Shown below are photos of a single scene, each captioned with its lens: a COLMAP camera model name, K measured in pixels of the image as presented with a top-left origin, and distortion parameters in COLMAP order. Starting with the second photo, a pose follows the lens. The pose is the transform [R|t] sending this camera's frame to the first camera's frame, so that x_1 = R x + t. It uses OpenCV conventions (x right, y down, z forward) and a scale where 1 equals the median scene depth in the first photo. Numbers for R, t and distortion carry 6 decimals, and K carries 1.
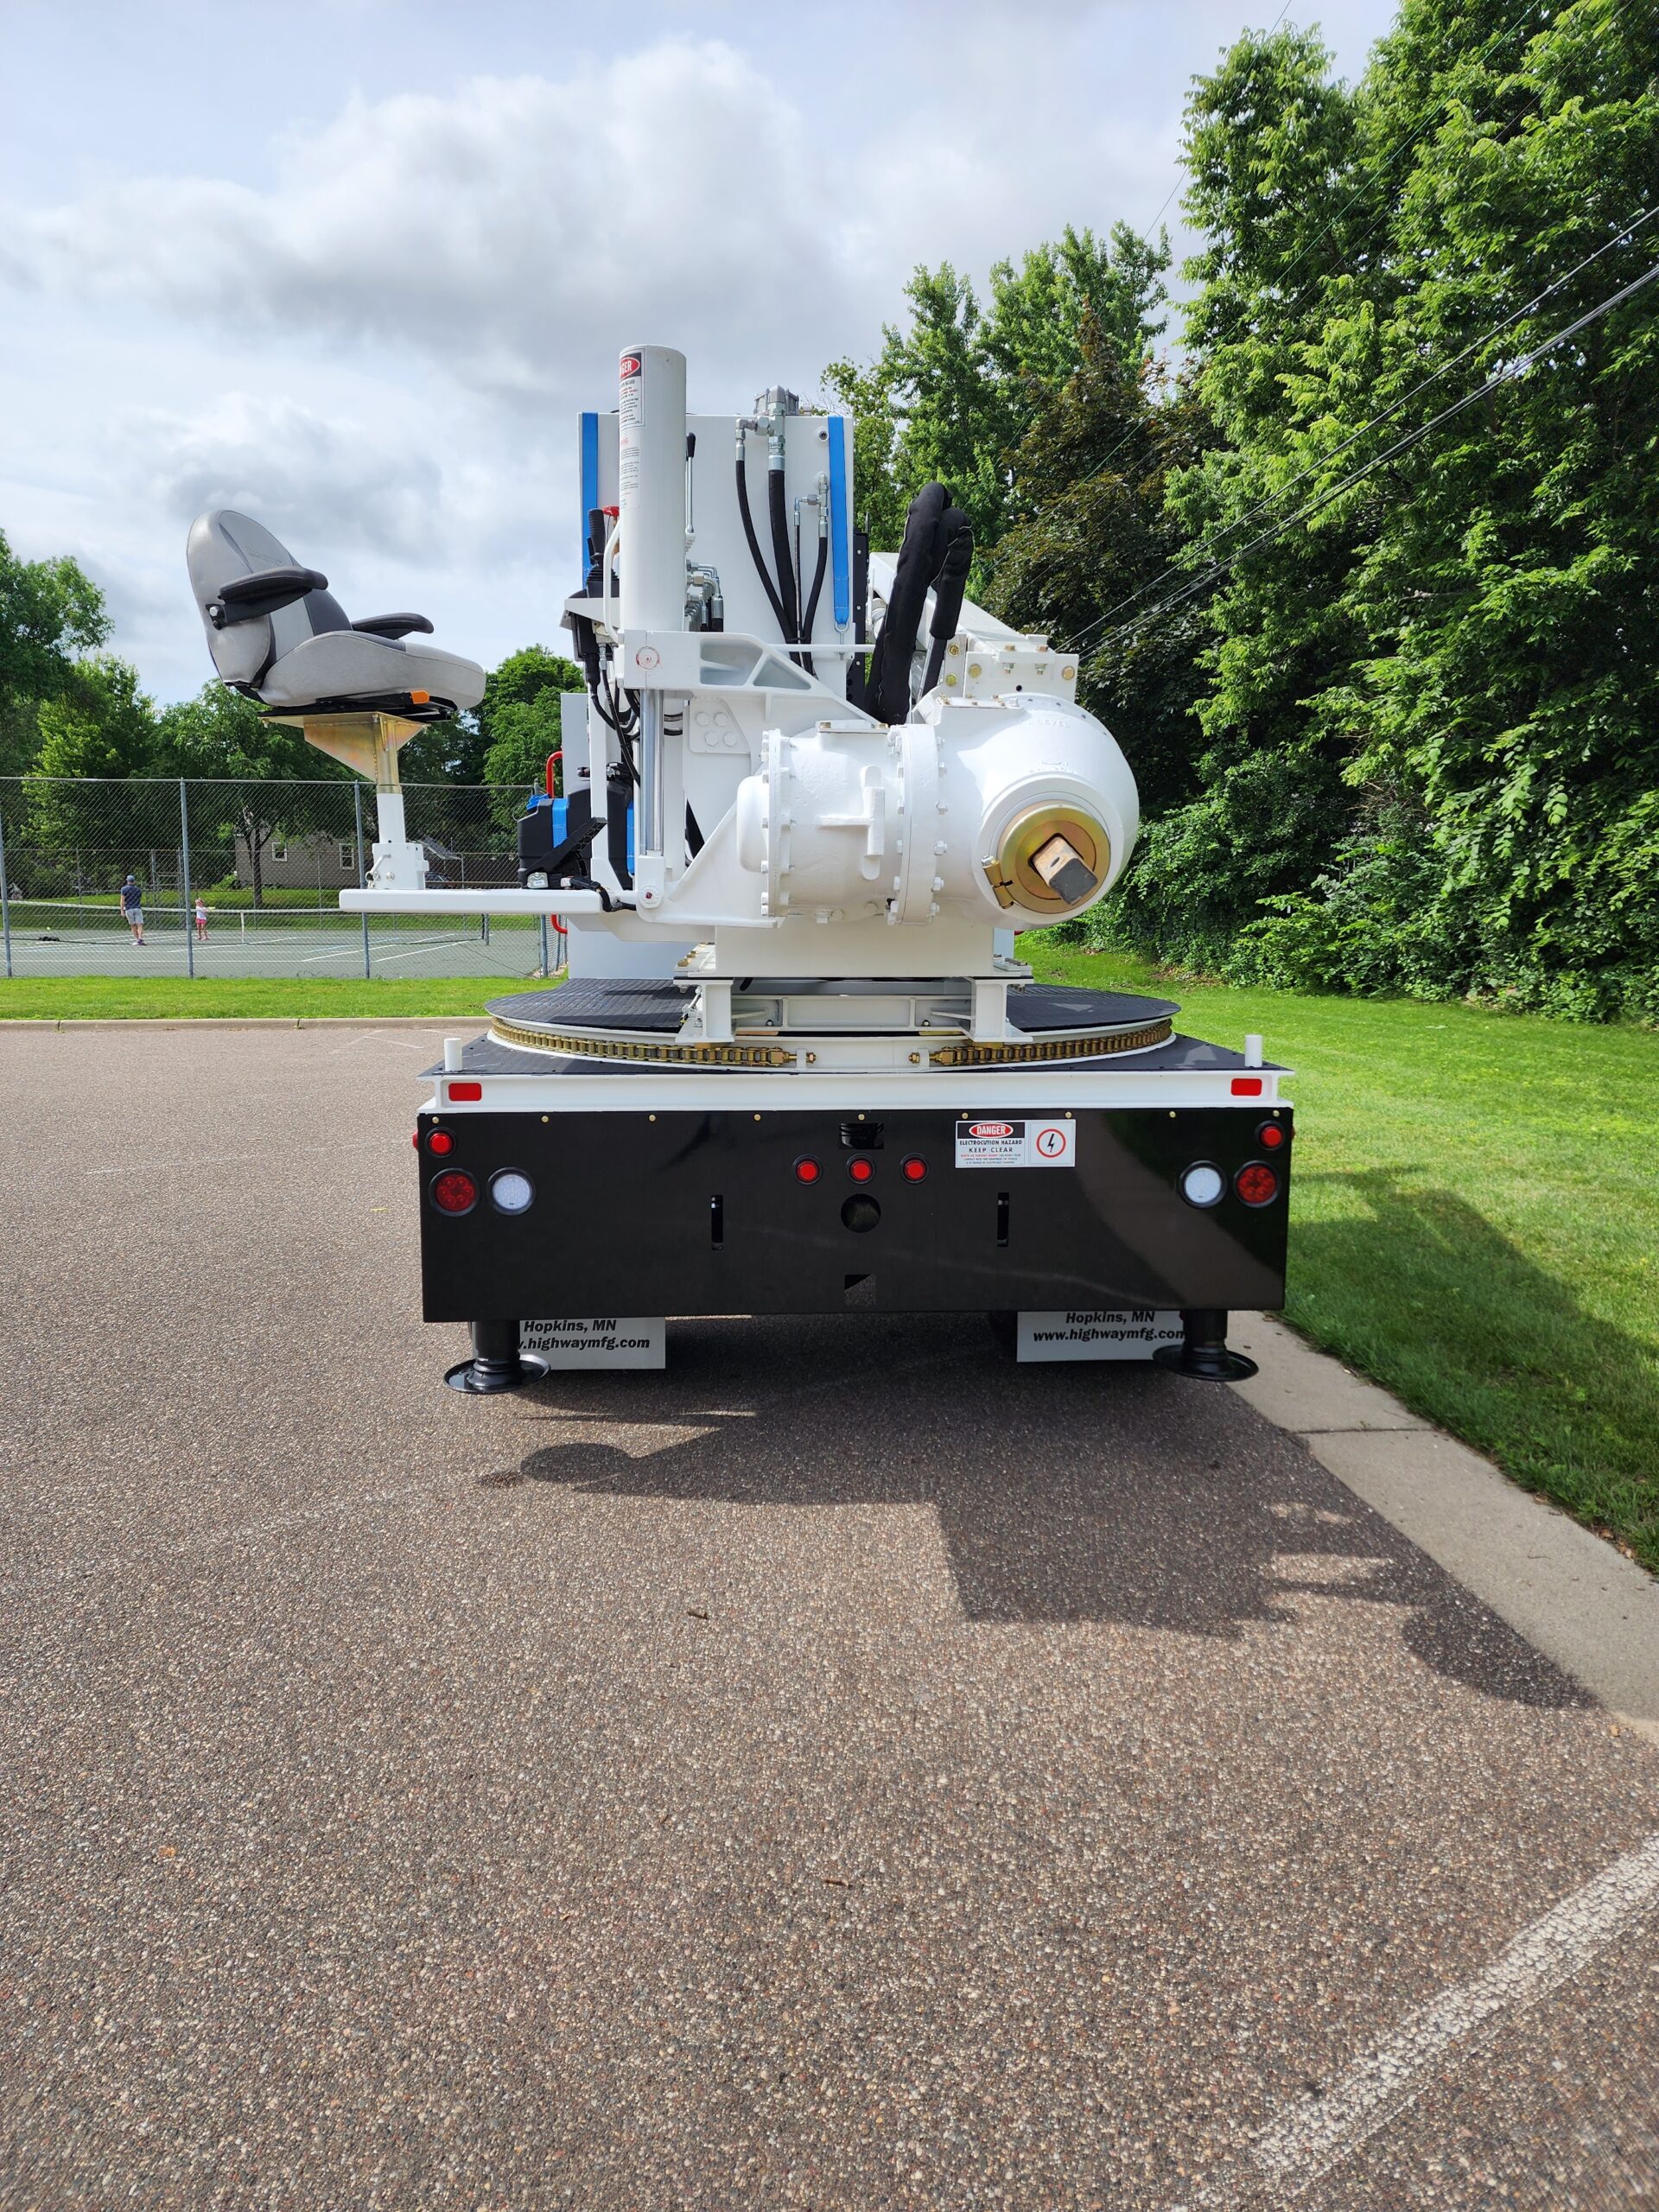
lens RADIAL K [[1468.3, 0, 807.7], [0, 1468.3, 1083.8], [0, 0, 1]] dist [0.088210, -0.078062]
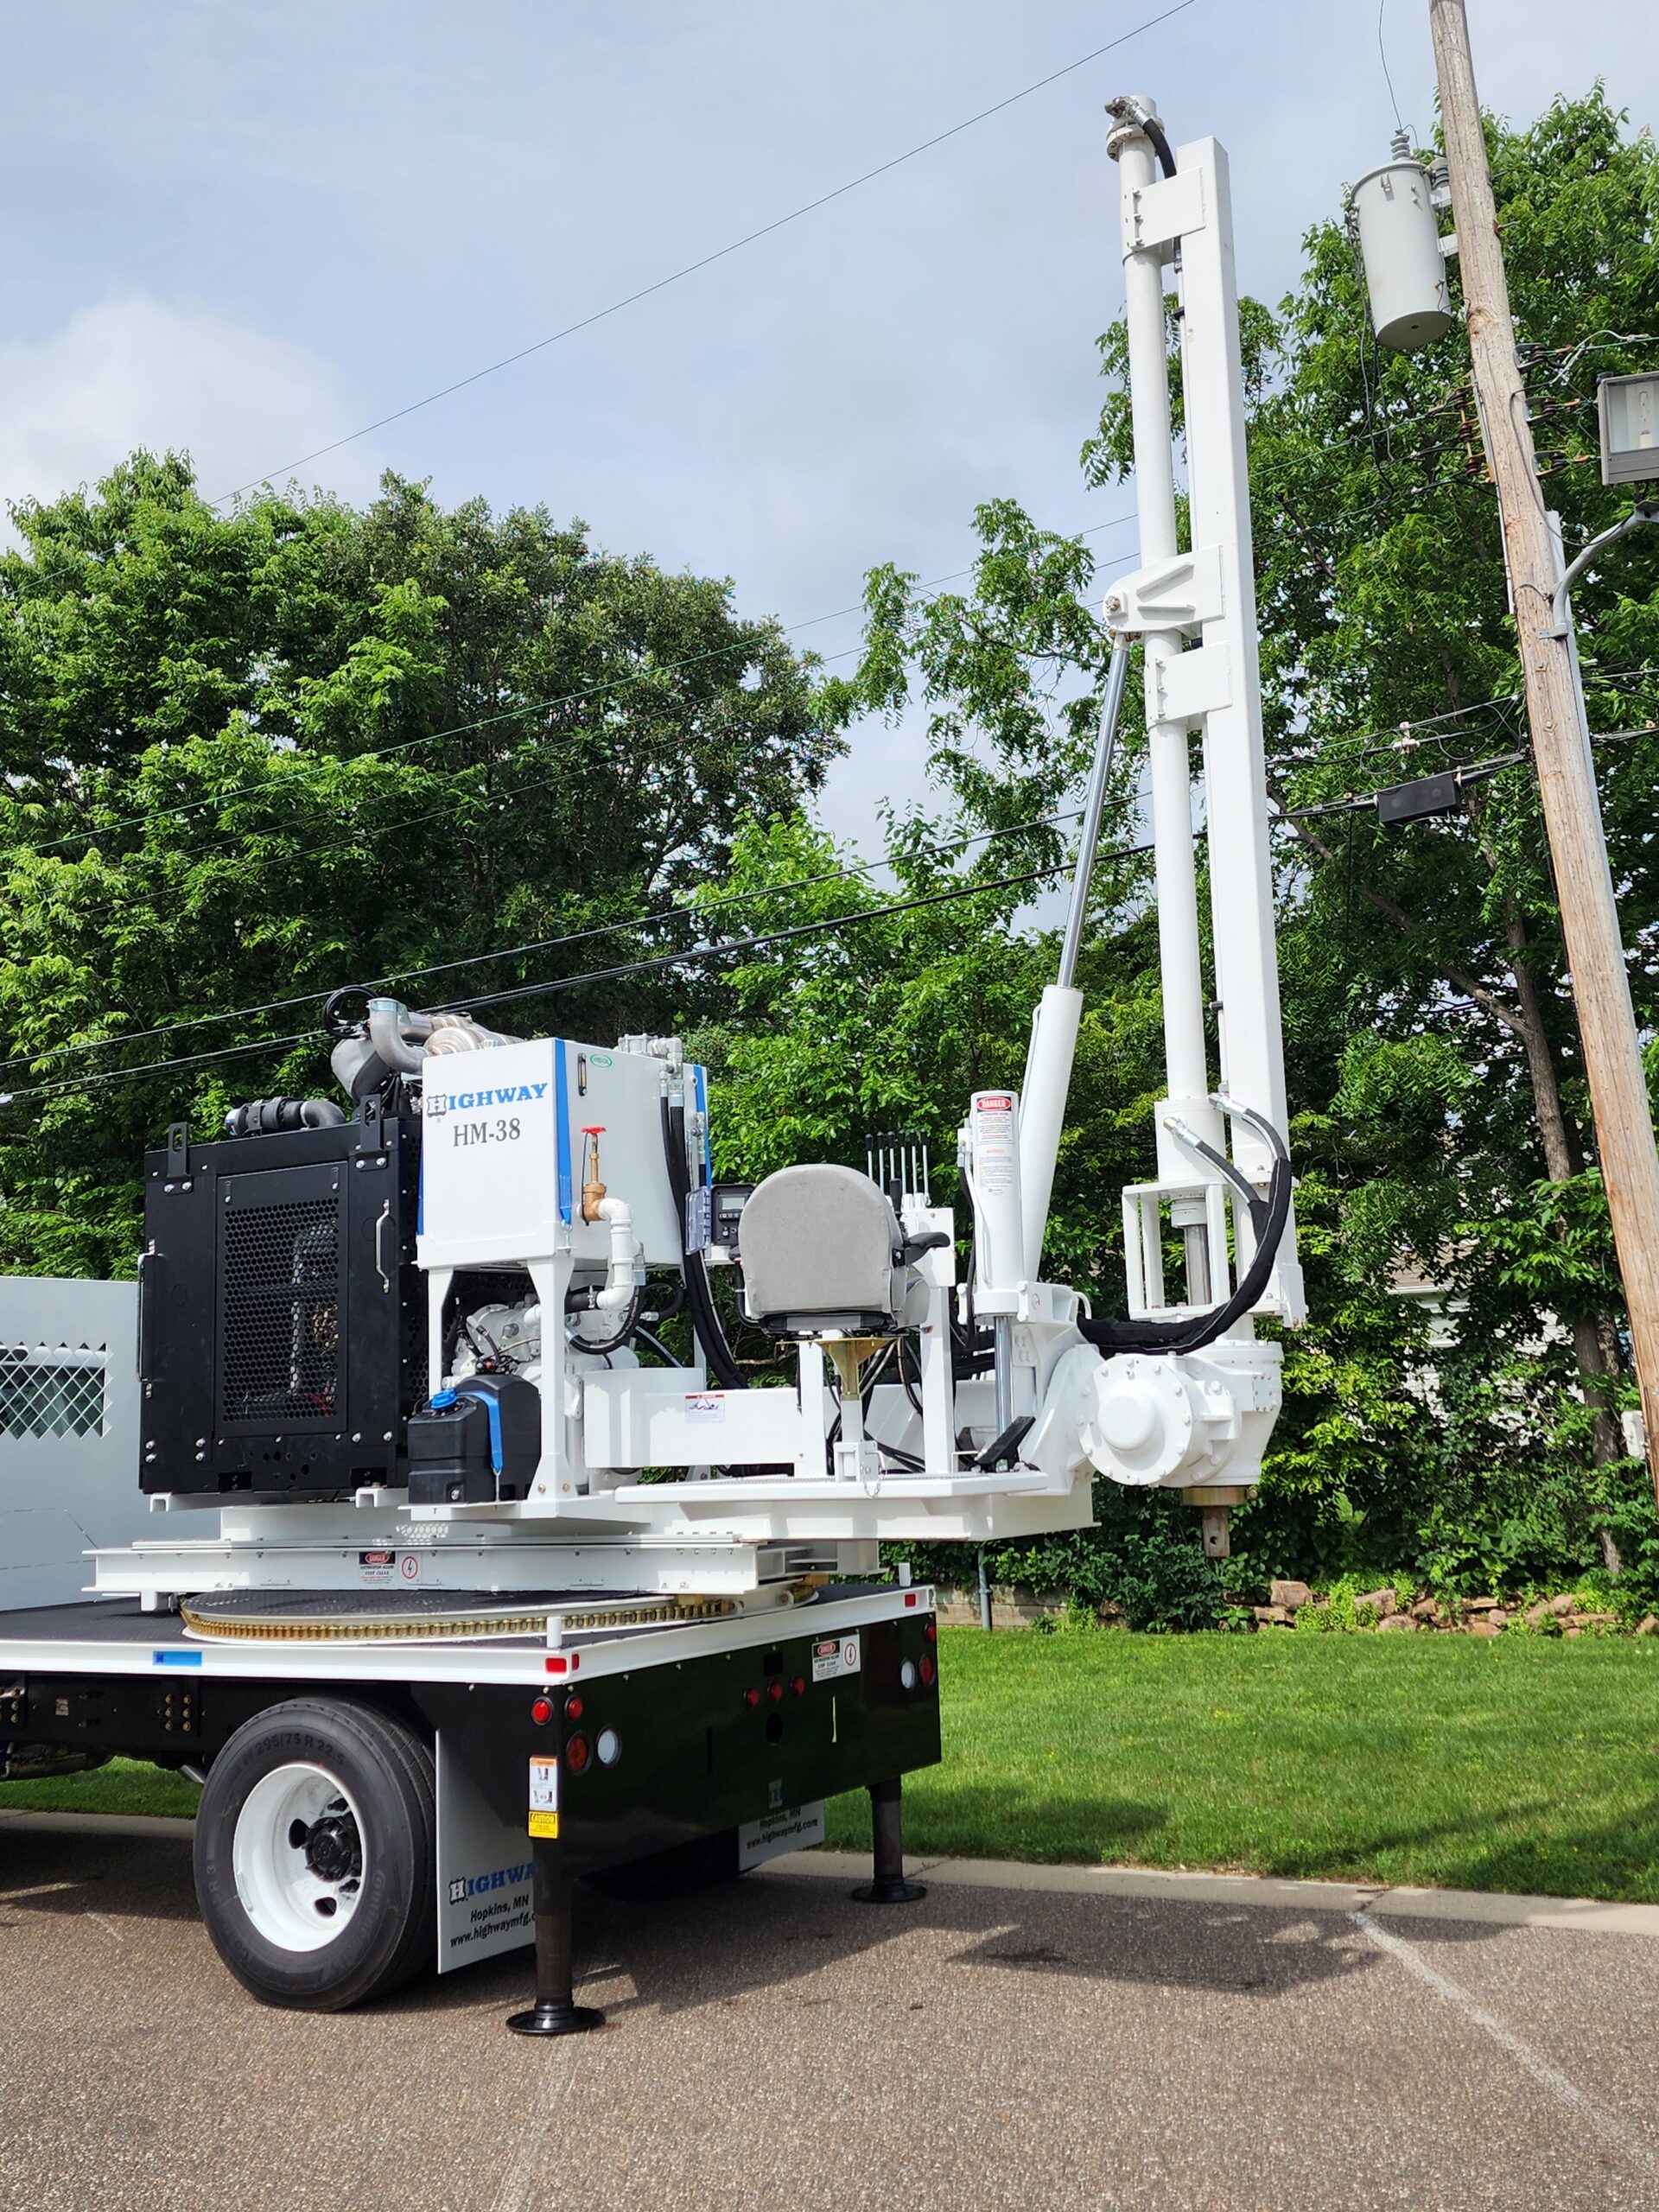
lens RADIAL K [[2156.7, 0, 868.1], [0, 2156.7, 1065.3], [0, 0, 1]] dist [0.174011, -0.297896]
pose [[0.559785, 0.117441, 0.820273, -1.345665], [0.146780, 0.960199, -0.237643, -0.001636], [-0.815534, 0.253429, 0.520267, -0.178229]]
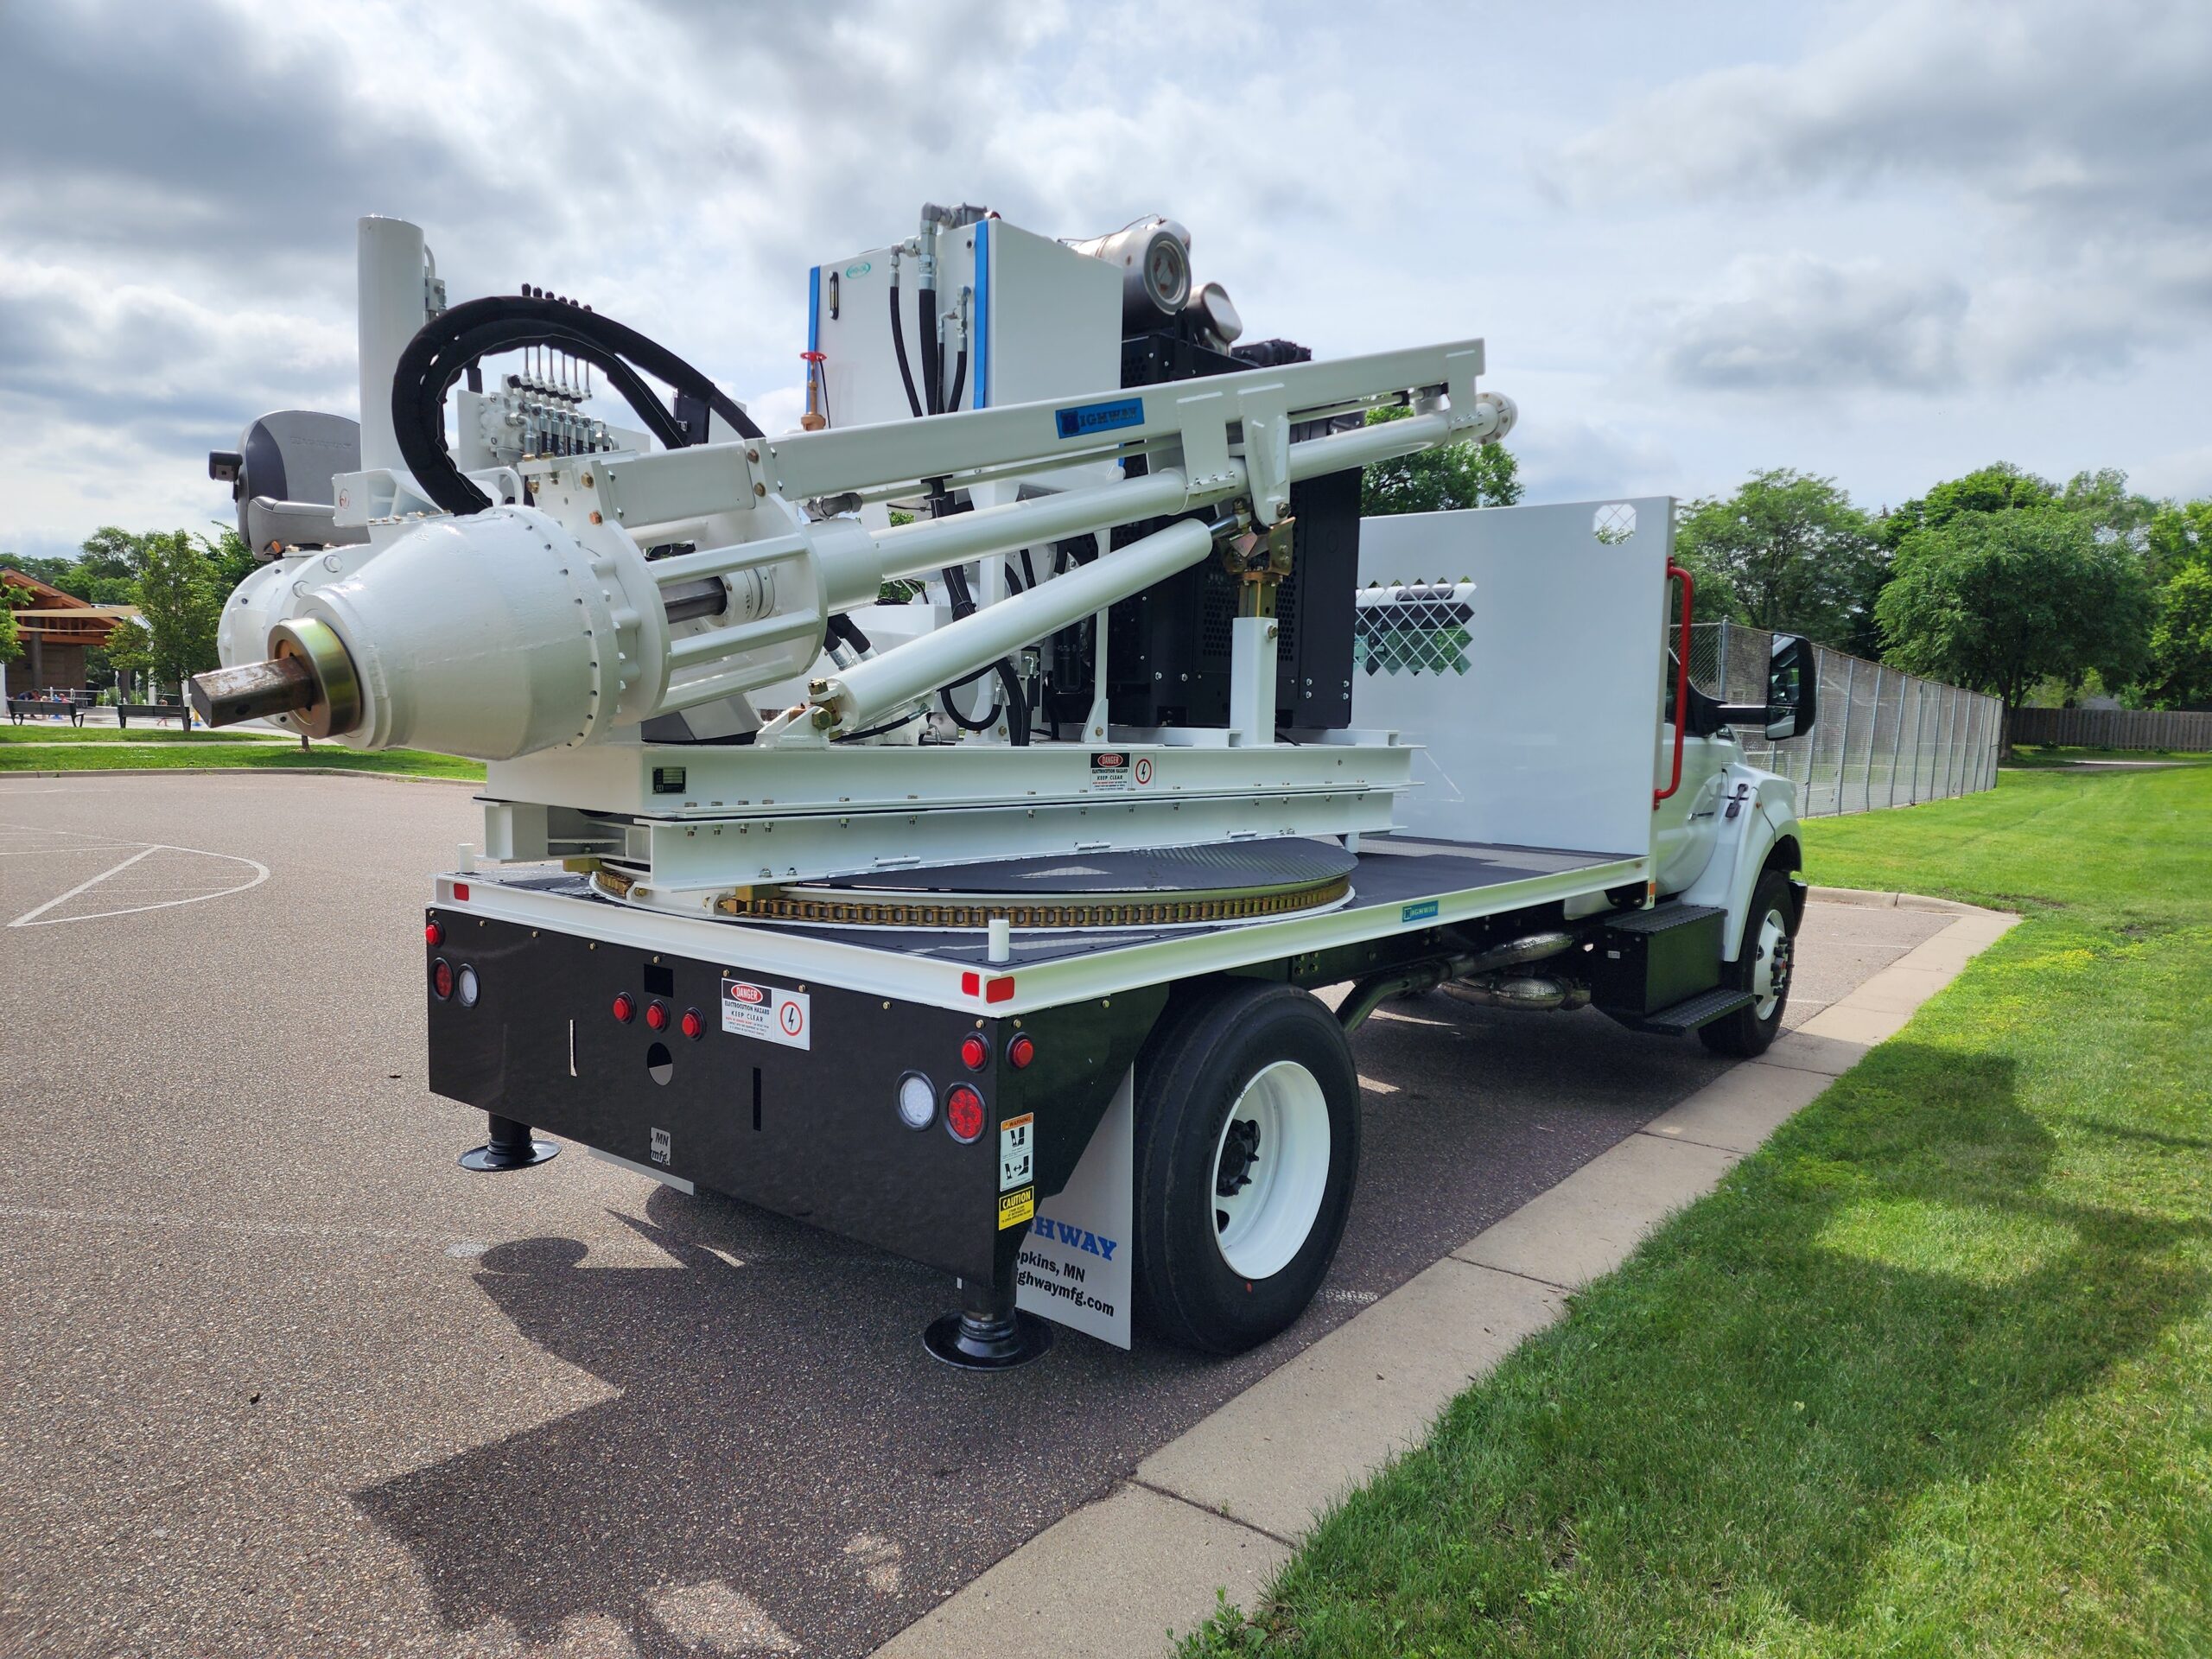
lens RADIAL K [[1466.6, 0, 1110.7], [0, 1466.6, 843.1], [0, 0, 1]] dist [0.098289, -0.091500]
pose [[0.744191, 0.076413, -0.663581, 0.752614], [-0.113123, 0.993503, -0.012461, -0.062637], [0.658318, 0.084340, 0.748000, 0.407323]]
